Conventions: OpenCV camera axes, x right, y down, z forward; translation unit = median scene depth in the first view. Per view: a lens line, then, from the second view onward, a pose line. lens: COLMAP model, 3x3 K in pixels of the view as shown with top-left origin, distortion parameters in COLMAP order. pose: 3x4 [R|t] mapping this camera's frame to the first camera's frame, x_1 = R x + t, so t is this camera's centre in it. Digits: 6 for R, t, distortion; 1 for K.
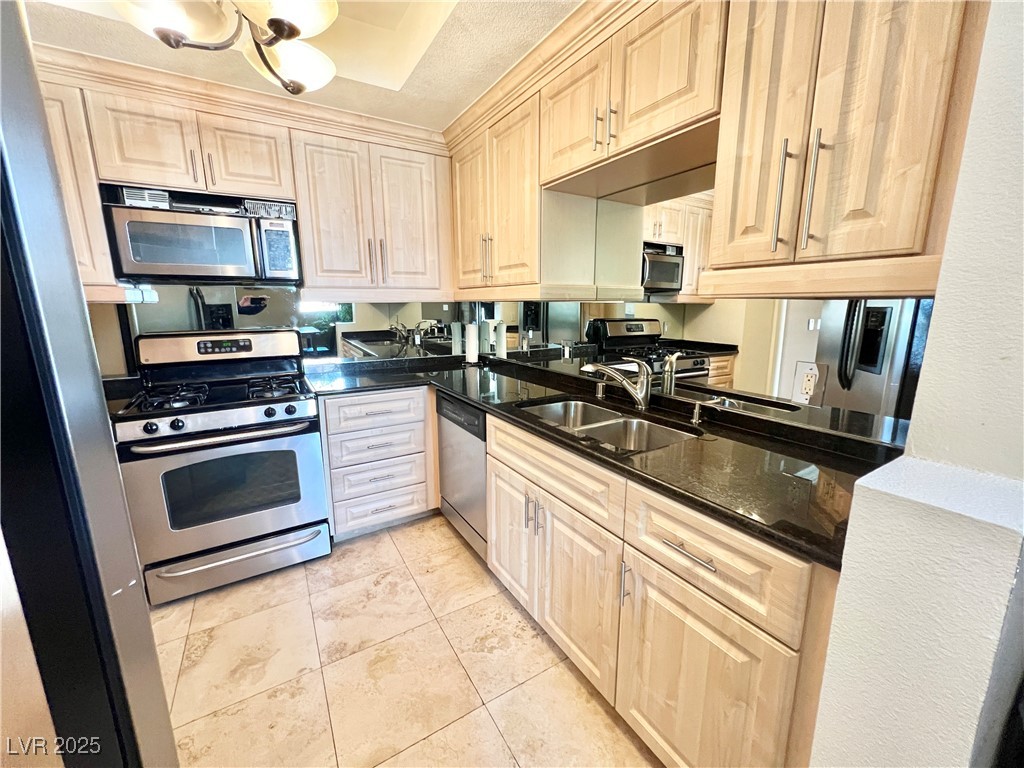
lens RADIAL K [[409.6, 0, 512.0], [0, 409.6, 384.0], [0, 0, 1]] dist [-0.001721, -0.000245]
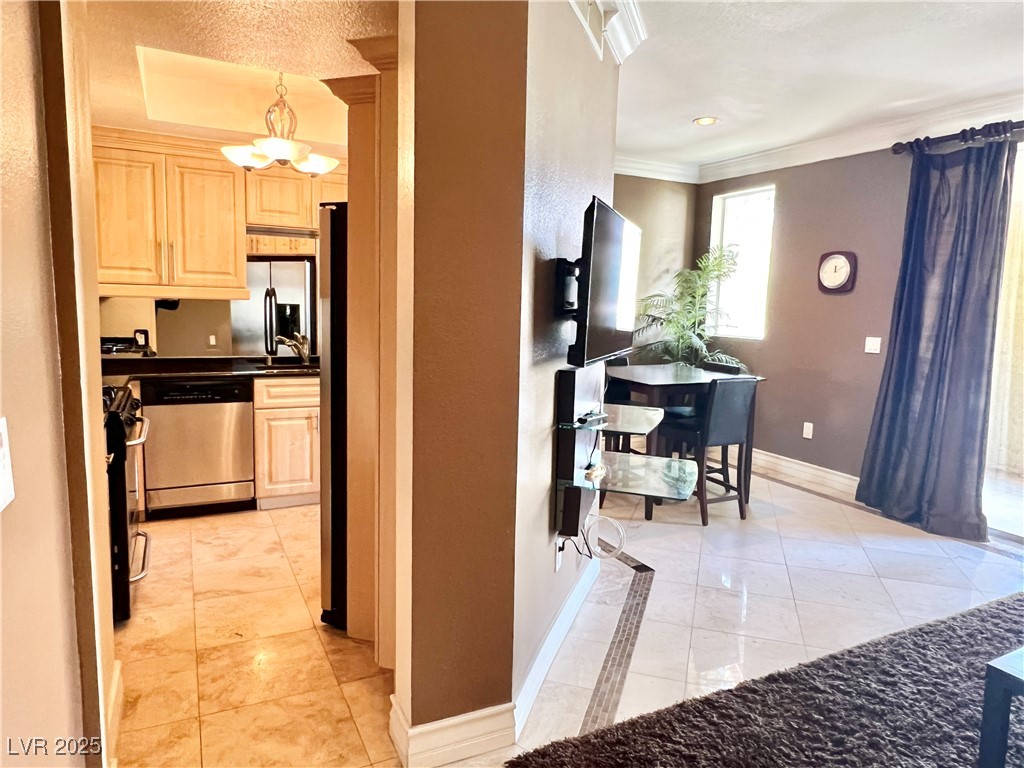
lens RADIAL K [[658.5, 0, 515.2], [0, 658.5, 377.6], [0, 0, 1]] dist [-0.000473, 0.001527]
pose [[0.076557, -0.101966, 0.991838, -2.241758], [0.163312, 0.982605, 0.088412, 0.012258], [-0.983600, 0.155210, 0.091877, -0.090842]]
